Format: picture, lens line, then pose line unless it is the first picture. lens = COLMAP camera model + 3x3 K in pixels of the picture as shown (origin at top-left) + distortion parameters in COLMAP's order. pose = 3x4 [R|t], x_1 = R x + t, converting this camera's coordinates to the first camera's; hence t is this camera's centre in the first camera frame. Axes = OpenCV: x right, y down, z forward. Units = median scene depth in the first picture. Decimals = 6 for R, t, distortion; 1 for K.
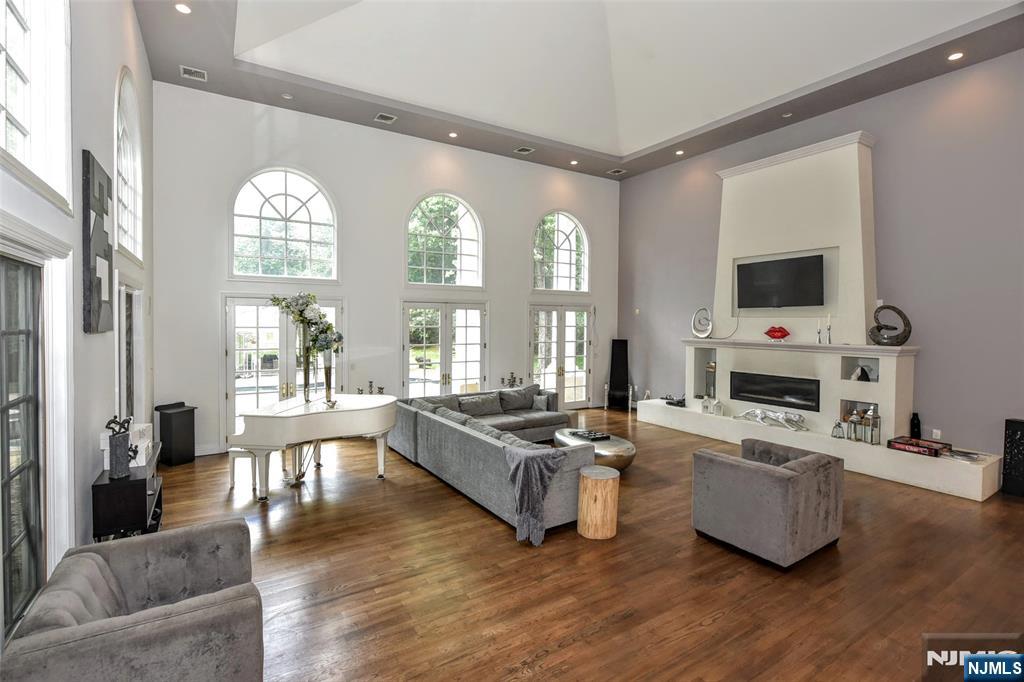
lens RADIAL K [[460.8, 0, 491.7], [0, 460.8, 331.6], [0, 0, 1]] dist [-0.004410, -0.000455]
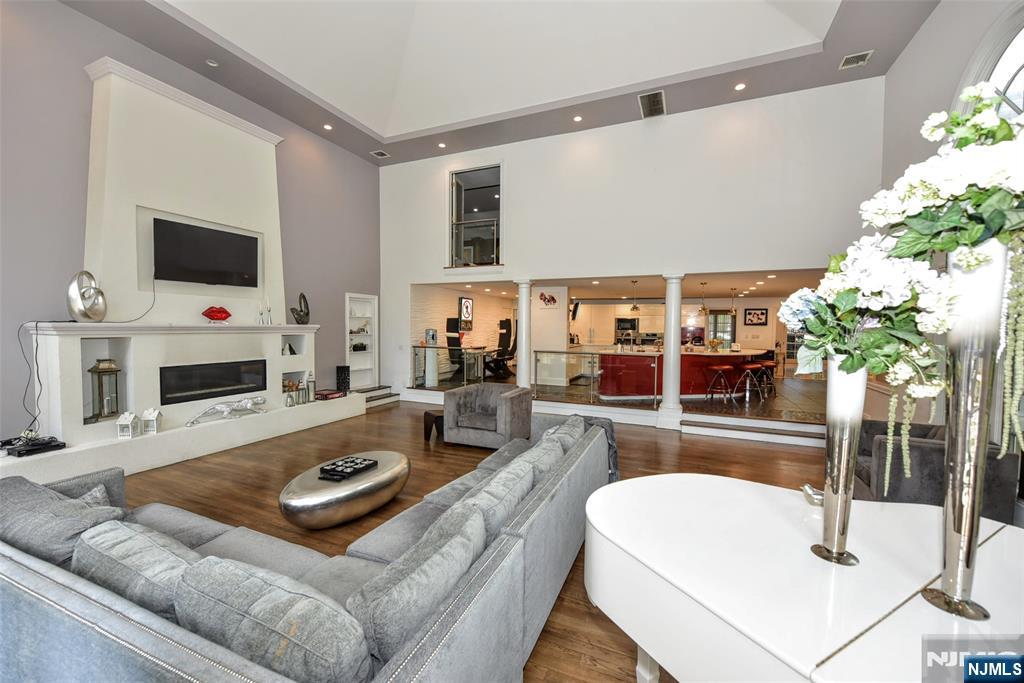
lens RADIAL K [[426.9, 0, 509.5], [0, 426.9, 345.1], [0, 0, 1]] dist [-0.007654, -0.000080]
pose [[-0.589618, -0.045187, 0.806417, -0.370400], [0.004105, 0.998253, 0.058938, 0.017240], [-0.807672, 0.038061, -0.588403, 1.059243]]
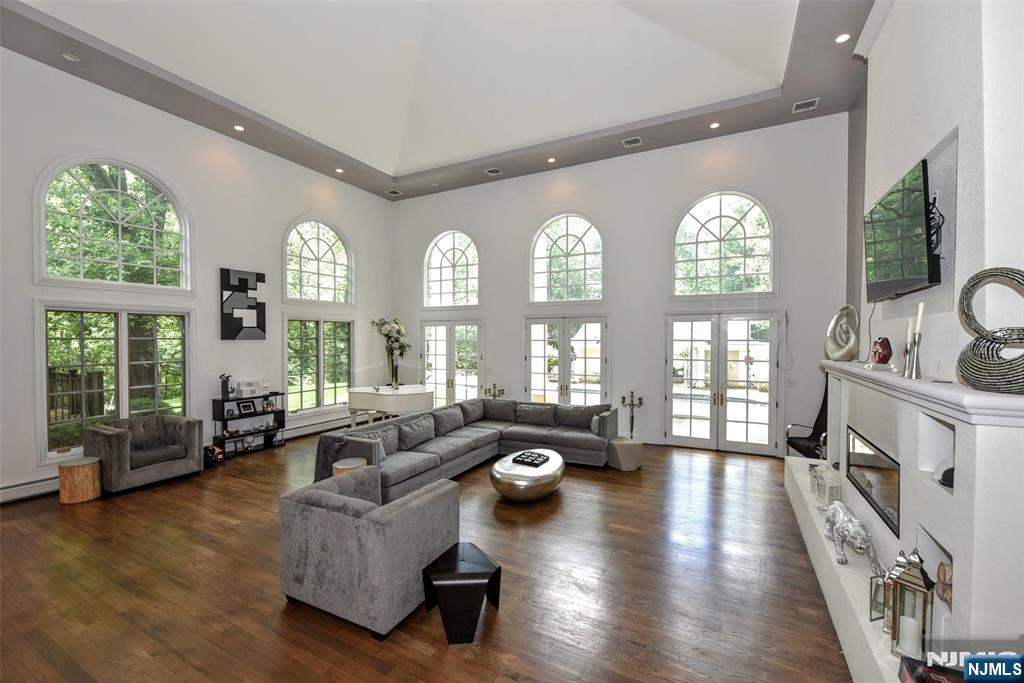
lens RADIAL K [[426.9, 0, 509.5], [0, 426.9, 345.1], [0, 0, 1]] dist [-0.007654, -0.000080]
pose [[0.531502, 0.008306, -0.847016, 0.820363], [-0.015217, 0.999884, 0.000256, 0.002204], [0.846920, 0.012753, 0.531567, 0.466874]]
